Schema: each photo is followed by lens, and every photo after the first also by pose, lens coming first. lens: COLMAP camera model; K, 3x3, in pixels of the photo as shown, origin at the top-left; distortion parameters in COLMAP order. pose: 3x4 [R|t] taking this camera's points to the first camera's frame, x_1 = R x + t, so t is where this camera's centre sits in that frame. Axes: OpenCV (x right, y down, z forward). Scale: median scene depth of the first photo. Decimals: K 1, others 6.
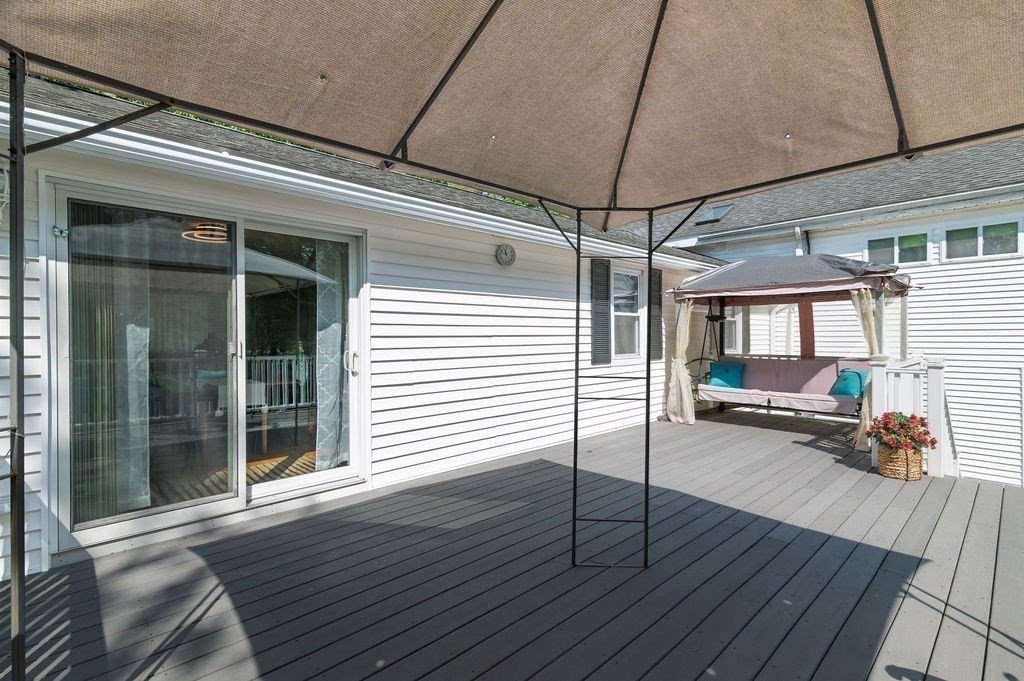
lens RADIAL K [[466.1, 0, 481.0], [0, 466.1, 331.3], [0, 0, 1]] dist [0.003240, 0.001149]
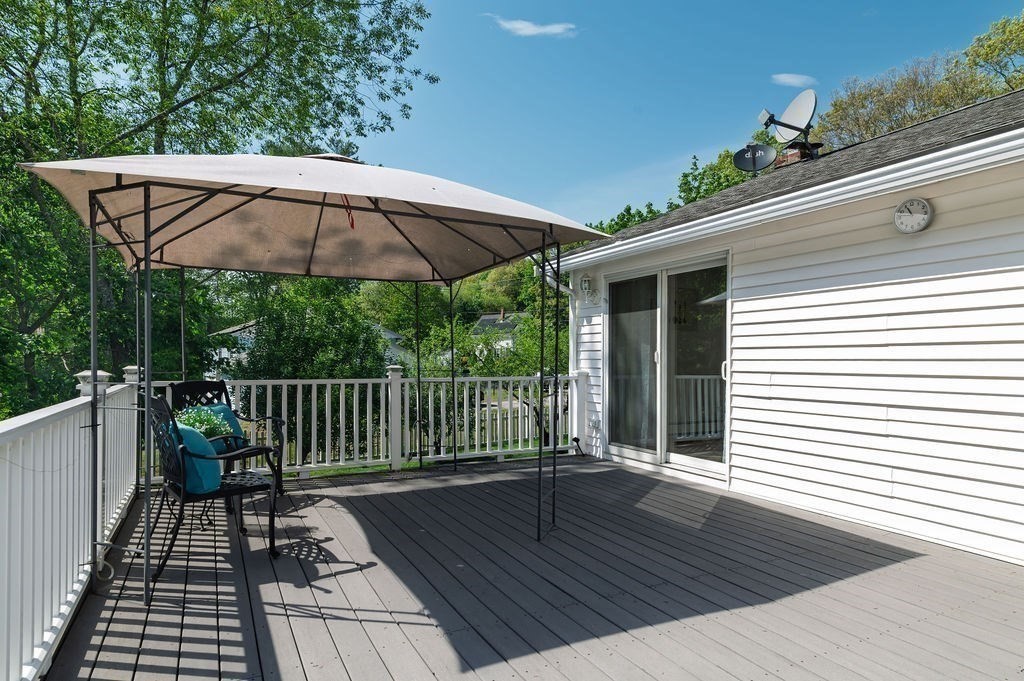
lens RADIAL K [[576.4, 0, 541.8], [0, 576.4, 359.5], [0, 0, 1]] dist [0.003984, -0.001169]
pose [[-0.190880, 0.005078, -0.981600, 1.393723], [0.004878, 0.999979, 0.004224, 0.040479], [0.981601, -0.003982, -0.190901, 1.019500]]
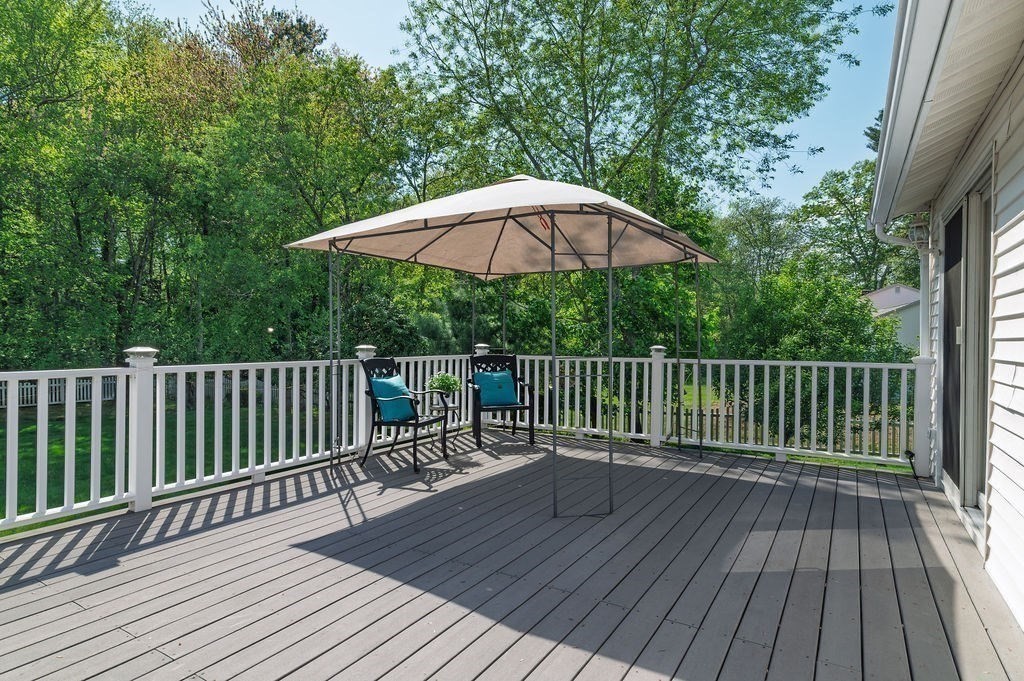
lens RADIAL K [[576.4, 0, 514.6], [0, 576.4, 339.9], [0, 0, 1]] dist [0.003984, -0.001169]
pose [[-0.948200, 0.002123, -0.317667, 0.724953], [0.003038, 0.999993, -0.002386, 0.049226], [0.317659, -0.003227, -0.948199, 1.864743]]
